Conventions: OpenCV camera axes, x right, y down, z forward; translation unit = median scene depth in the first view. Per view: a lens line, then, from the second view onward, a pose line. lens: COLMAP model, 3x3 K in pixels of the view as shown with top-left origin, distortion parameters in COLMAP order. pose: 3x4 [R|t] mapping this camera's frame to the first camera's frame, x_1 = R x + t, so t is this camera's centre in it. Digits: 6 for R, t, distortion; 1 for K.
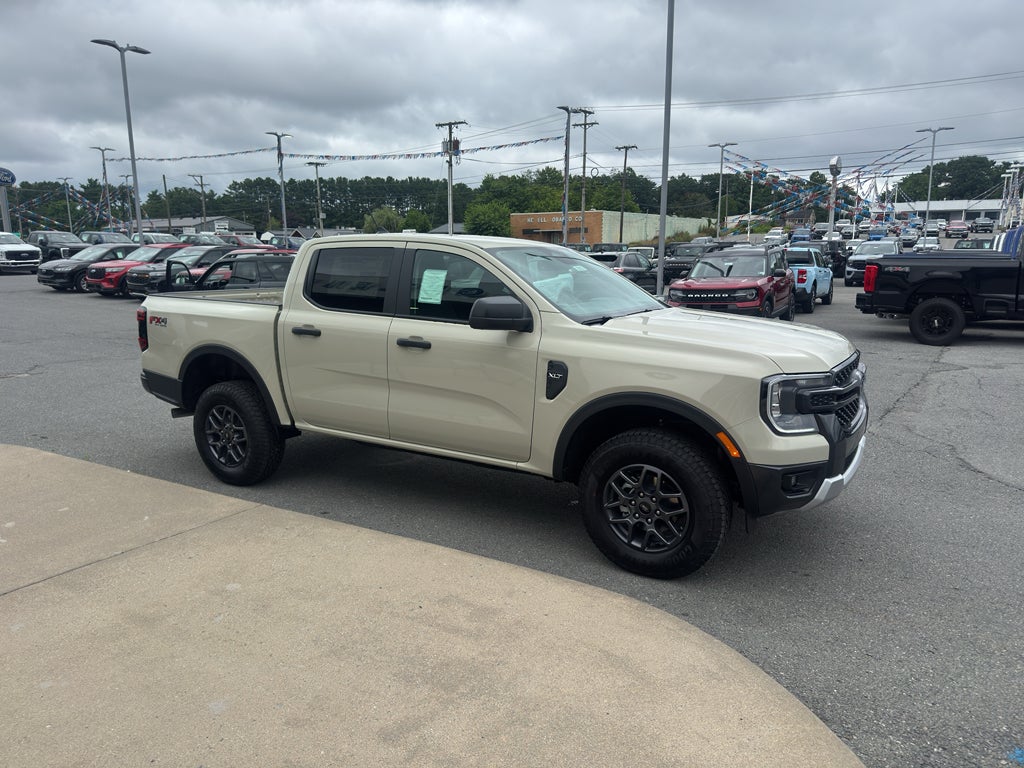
lens RADIAL K [[713.9, 0, 519.9], [0, 713.9, 404.1], [0, 0, 1]] dist [0.090316, -0.135485]
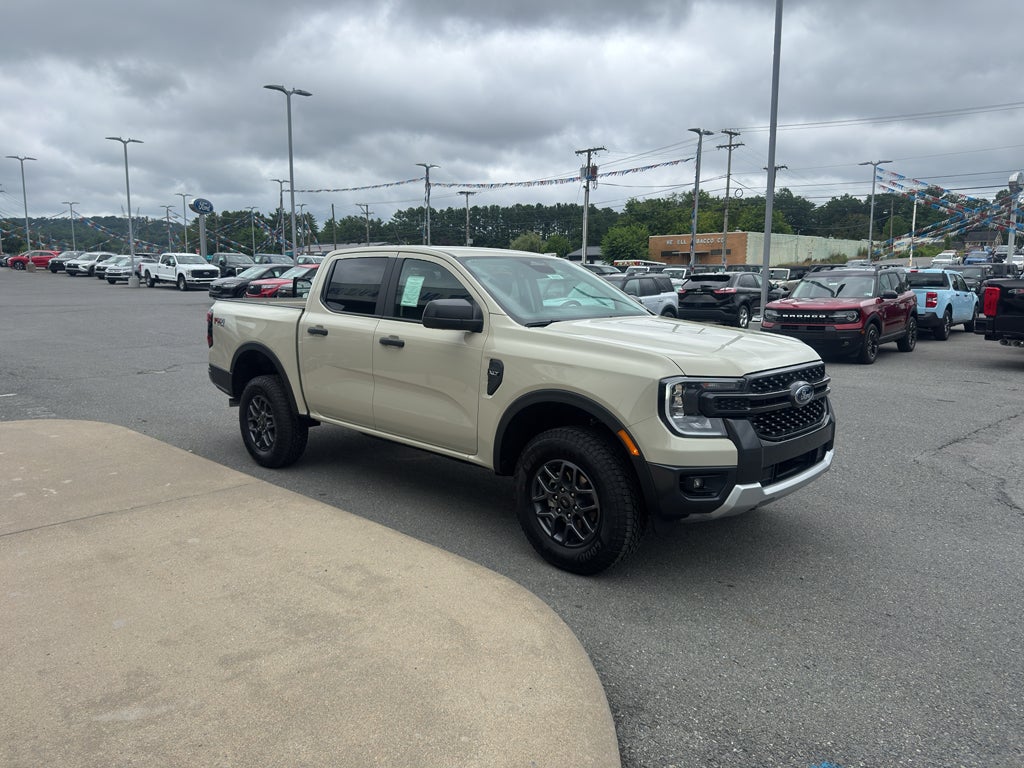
lens RADIAL K [[711.6, 0, 499.7], [0, 711.6, 389.3], [0, 0, 1]] dist [0.076038, -0.091936]
pose [[0.974104, 0.042452, -0.222078, 0.051153], [-0.053564, 0.997583, -0.044251, 0.005344], [0.219663, 0.055001, 0.974024, -0.005632]]
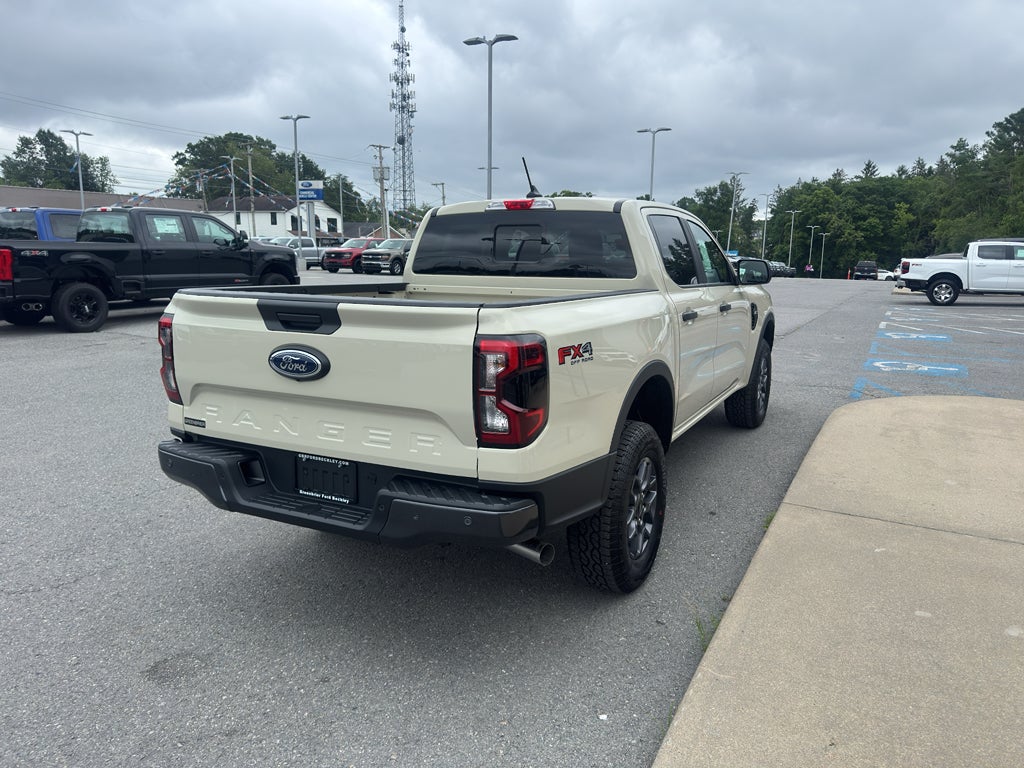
lens RADIAL K [[727.7, 0, 527.5], [0, 727.7, 376.9], [0, 0, 1]] dist [0.028425, -0.033640]
pose [[-0.077539, -0.172924, 0.981878, -0.242106], [0.197417, 0.962680, 0.185133, -0.048777], [-0.977248, 0.208194, -0.040507, 0.267400]]
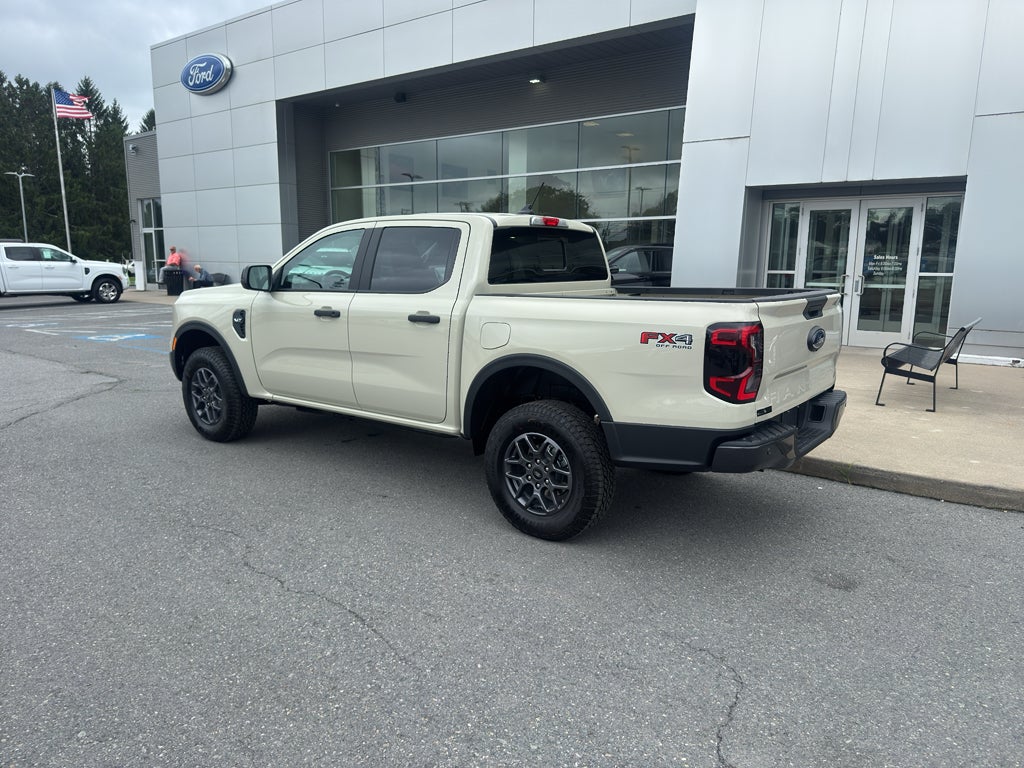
lens RADIAL K [[727.6, 0, 524.8], [0, 727.6, 387.3], [0, 0, 1]] dist [0.030453, -0.039636]
pose [[-0.995254, -0.026952, 0.093500, -0.068785], [0.009667, 0.928735, 0.370617, -0.091964], [-0.096826, 0.369762, -0.924067, 0.474030]]
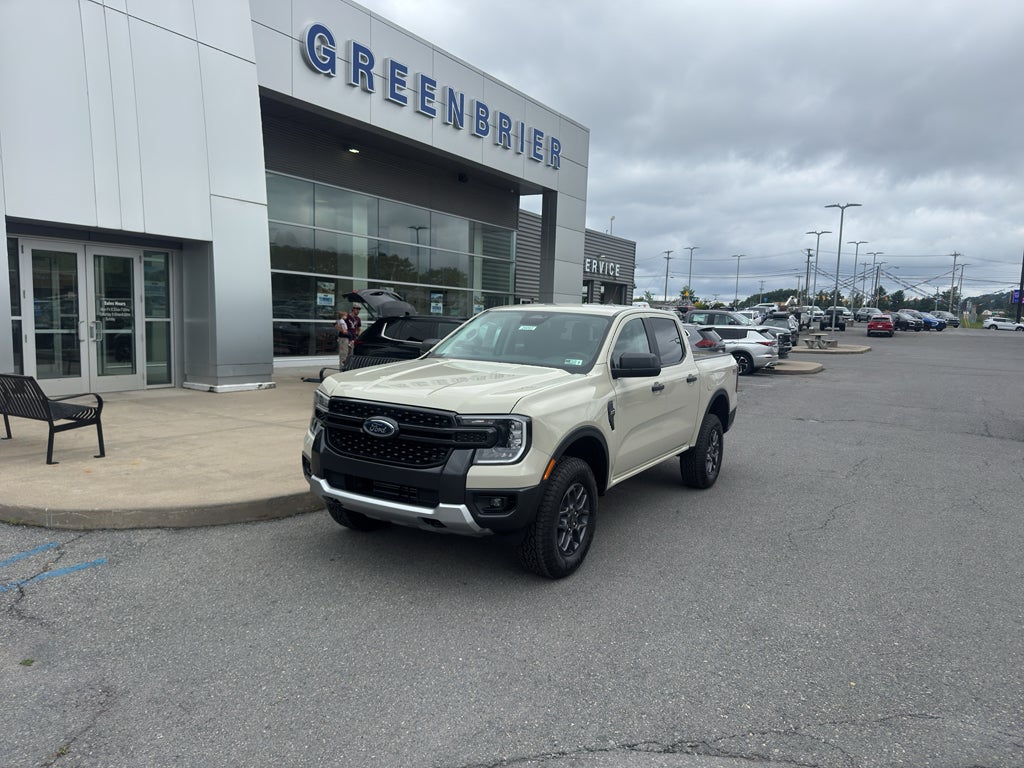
lens RADIAL K [[708.9, 0, 521.0], [0, 708.9, 406.7], [0, 0, 1]] dist [0.083235, -0.122137]
pose [[0.014245, 0.126855, -0.991819, 0.275314], [-0.243902, 0.962398, 0.119589, -0.042969], [0.969695, 0.240203, 0.044649, 0.205104]]
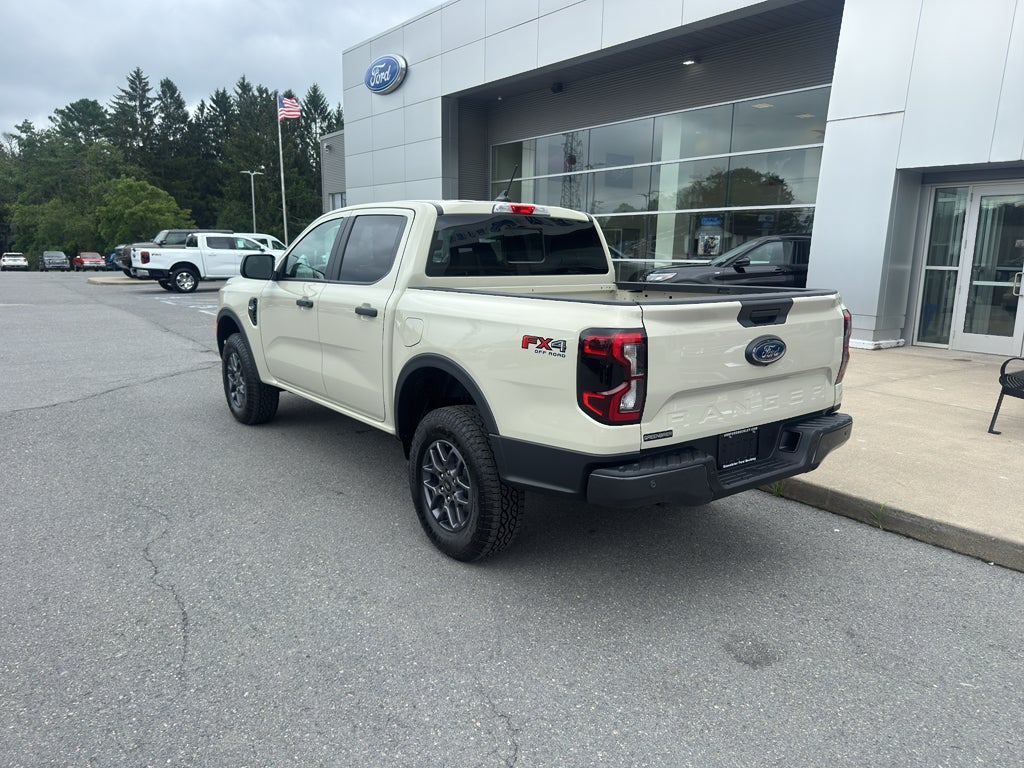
lens RADIAL K [[727.6, 0, 524.8], [0, 727.6, 387.3], [0, 0, 1]] dist [0.030453, -0.039636]
pose [[-0.935818, -0.082056, 0.342799, -0.127569], [0.055236, 0.926373, 0.372535, -0.086036], [-0.348128, 0.367560, -0.862384, 0.442264]]
